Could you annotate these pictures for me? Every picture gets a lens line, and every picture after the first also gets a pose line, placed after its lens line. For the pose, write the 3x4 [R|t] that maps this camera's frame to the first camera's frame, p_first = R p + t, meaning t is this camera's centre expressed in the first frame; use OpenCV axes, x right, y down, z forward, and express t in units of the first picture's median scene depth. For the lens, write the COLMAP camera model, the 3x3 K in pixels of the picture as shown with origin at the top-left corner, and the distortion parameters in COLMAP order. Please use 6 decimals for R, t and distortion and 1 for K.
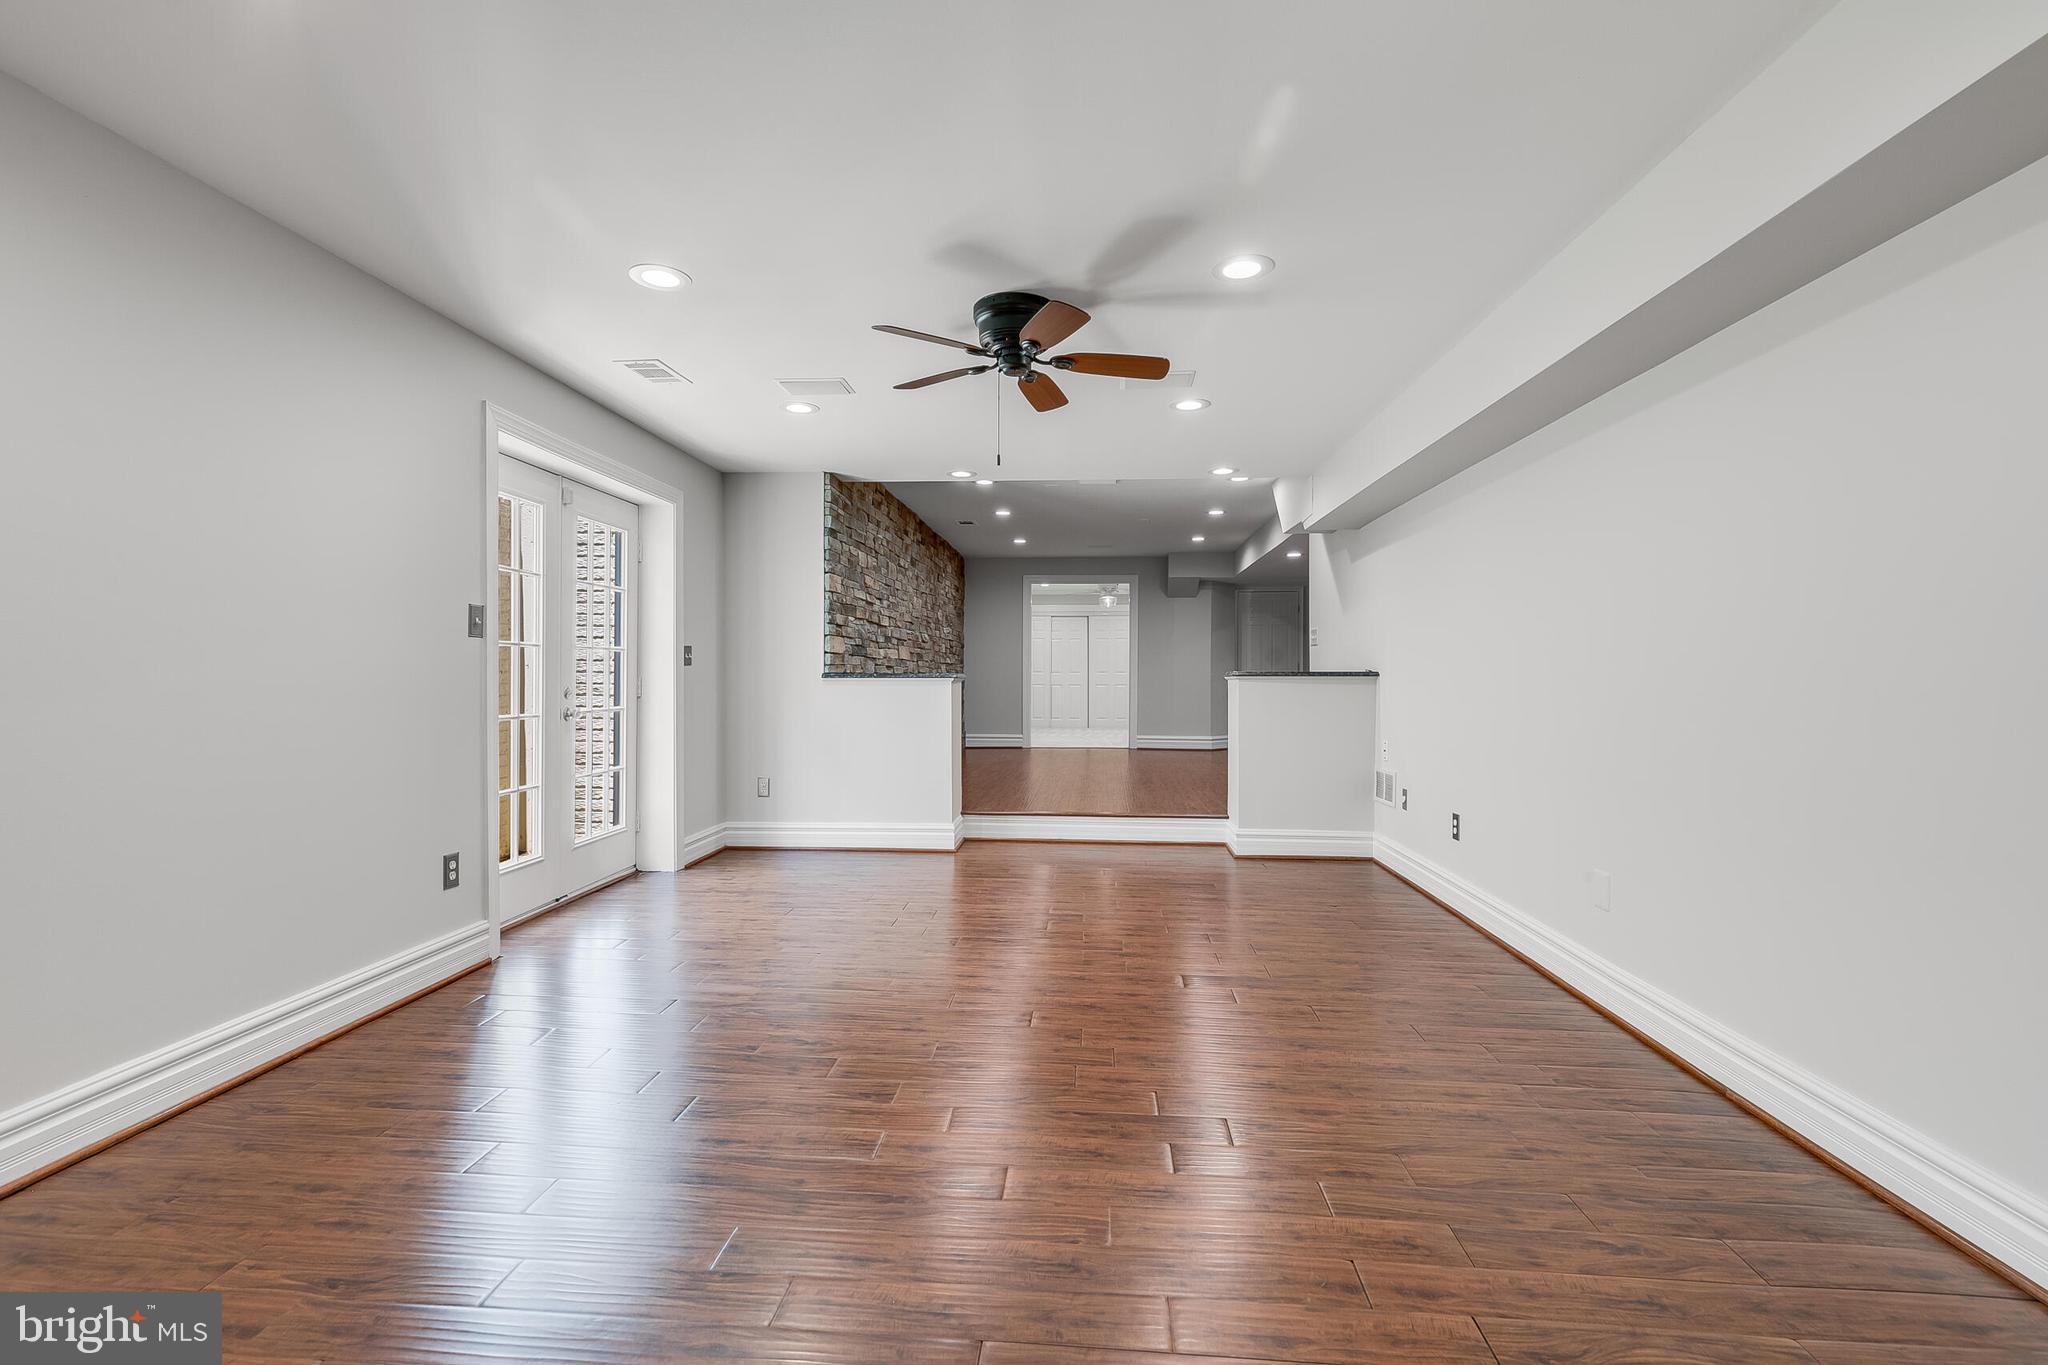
lens RADIAL K [[918.0, 0, 1016.7], [0, 918.0, 682.4], [0, 0, 1]] dist [0.003076, -0.000727]
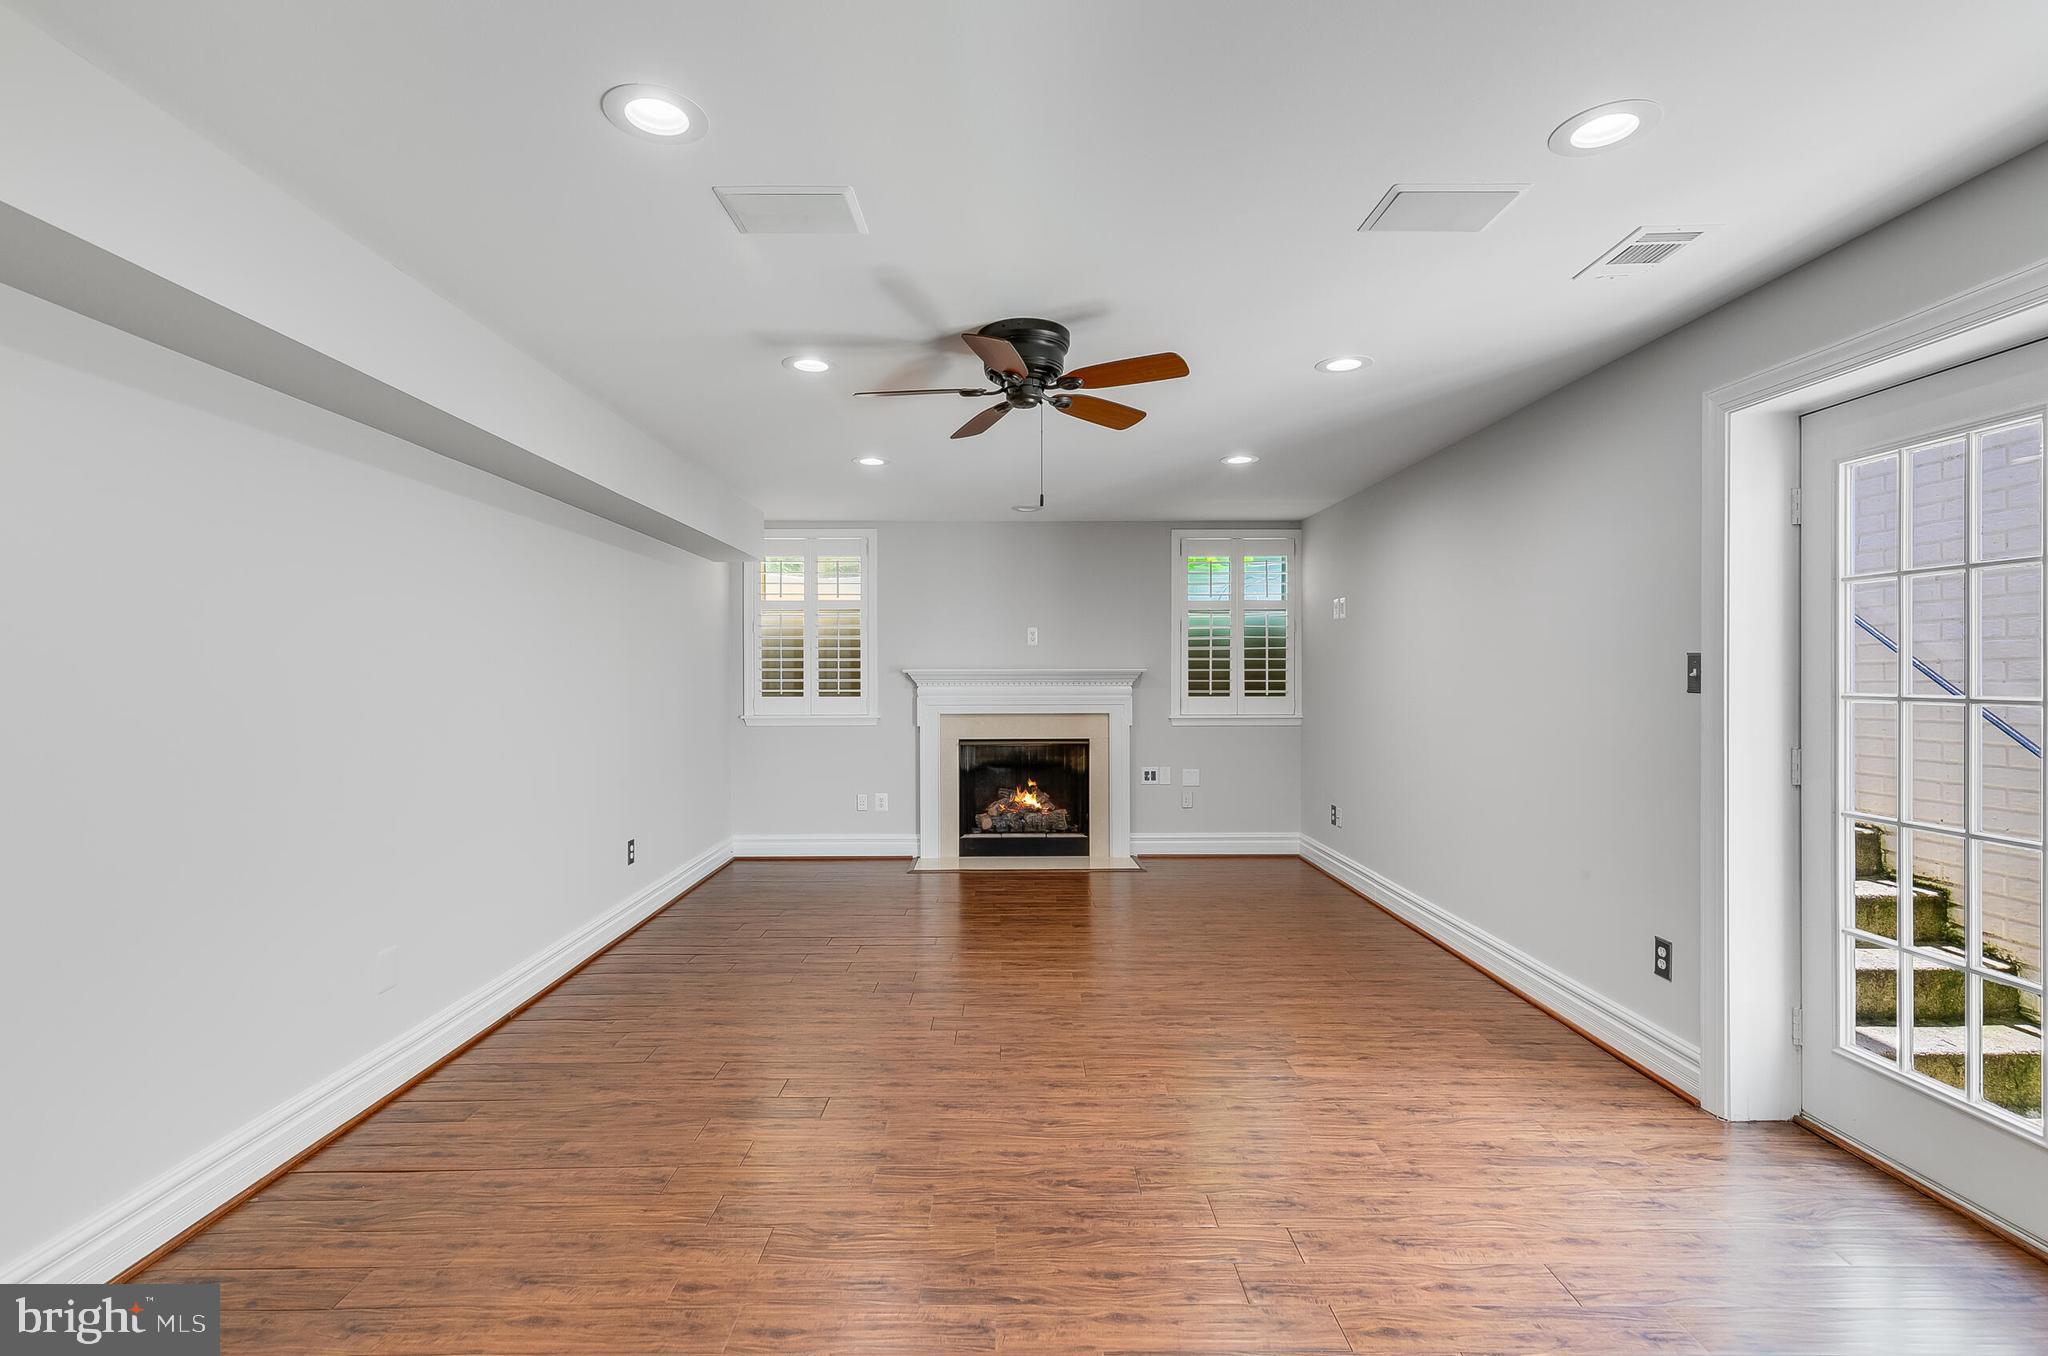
lens RADIAL K [[897.0, 0, 1028.7], [0, 897.0, 672.0], [0, 0, 1]] dist [0.009916, 0.000234]
pose [[-0.994464, -0.001588, -0.105066, 0.087246], [-0.002337, 0.999973, 0.007006, -0.078510], [0.105052, 0.007213, -0.994441, 1.894377]]
